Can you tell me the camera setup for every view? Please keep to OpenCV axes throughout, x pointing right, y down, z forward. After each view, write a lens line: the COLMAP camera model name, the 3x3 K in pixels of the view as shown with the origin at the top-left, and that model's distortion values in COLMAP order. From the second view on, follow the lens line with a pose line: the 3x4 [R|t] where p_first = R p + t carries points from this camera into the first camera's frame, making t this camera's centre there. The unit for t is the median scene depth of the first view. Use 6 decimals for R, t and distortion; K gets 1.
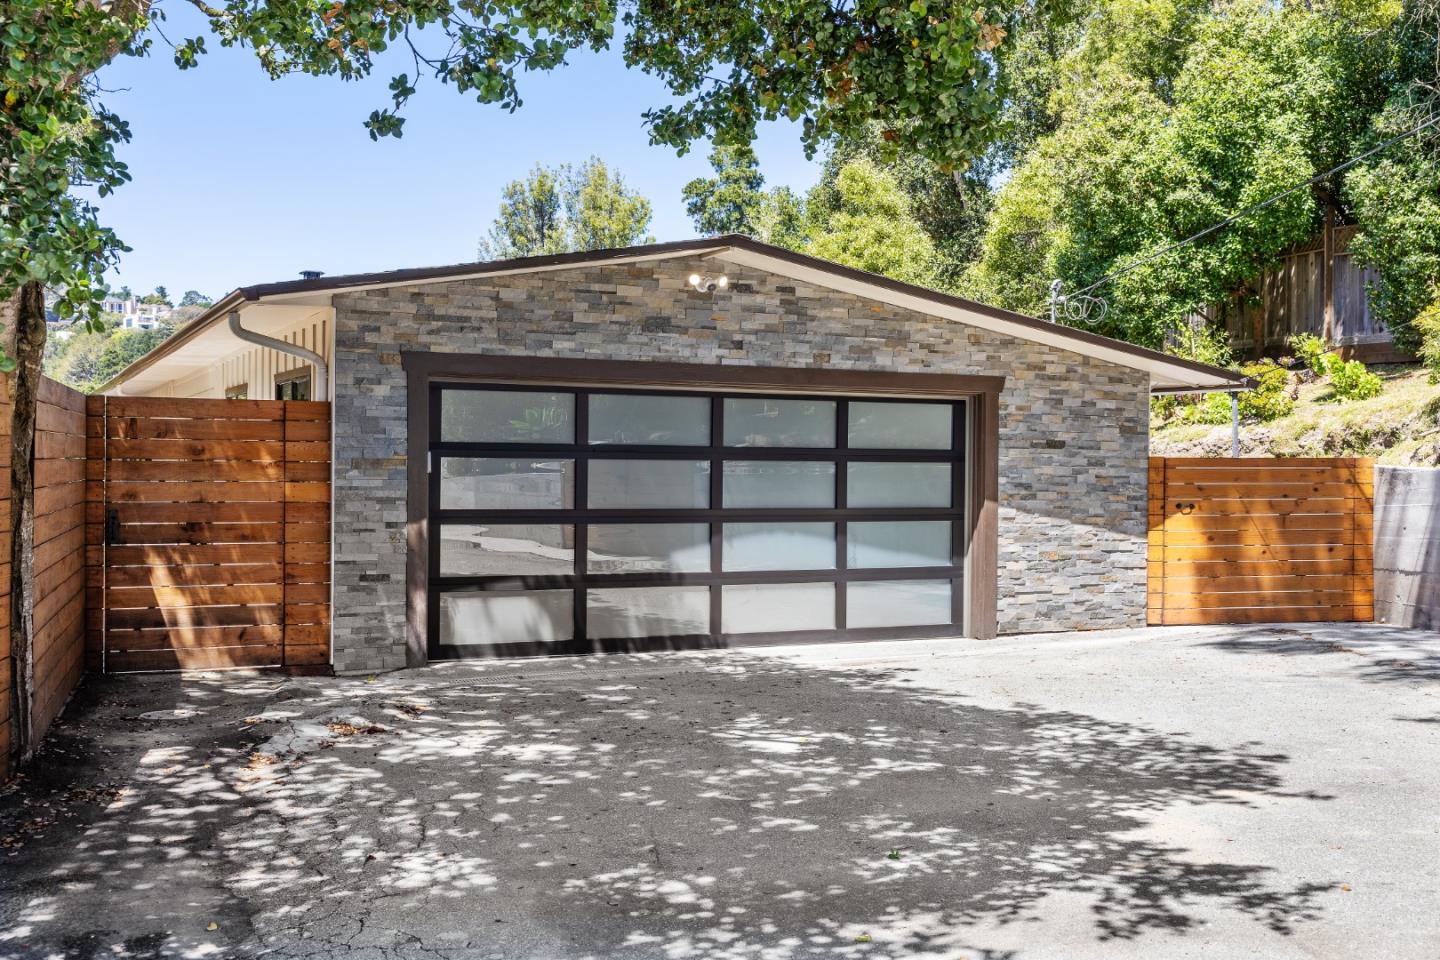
lens RADIAL K [[1481.5, 0, 724.6], [0, 1481.5, 464.6], [0, 0, 1]] dist [0.020200, 0.000000]
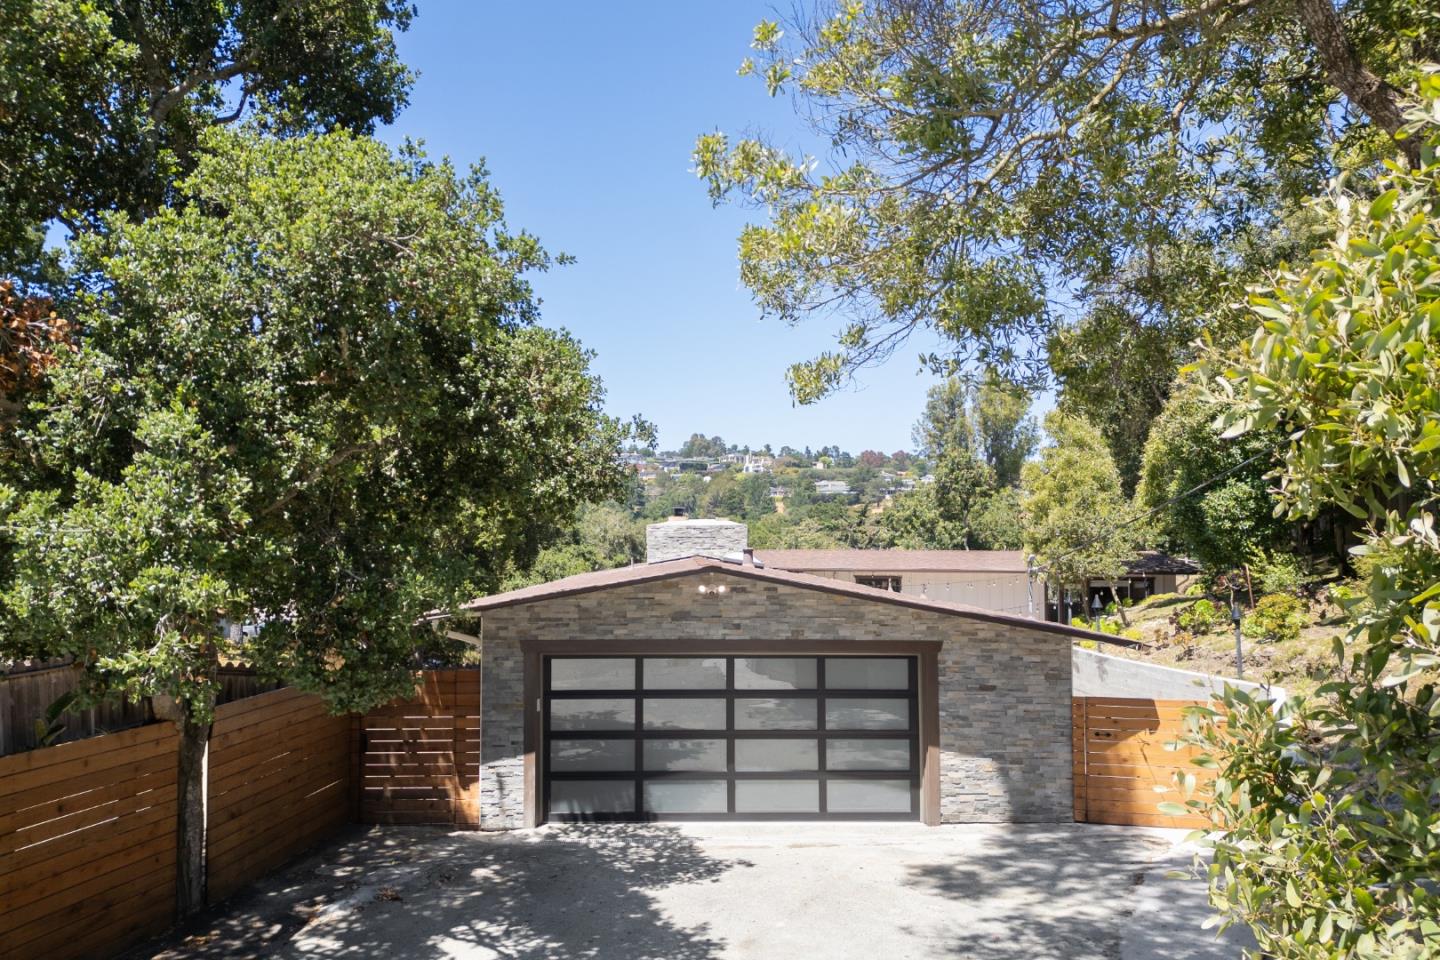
lens RADIAL K [[1027.5, 0, 714.1], [0, 1027.5, 493.8], [0, 0, 1]] dist [0.049951, -0.009983]
pose [[0.912786, -0.030470, -0.407300, 0.392274], [0.005885, 0.998091, -0.061478, -0.139181], [0.408395, 0.053719, 0.911223, -0.012414]]
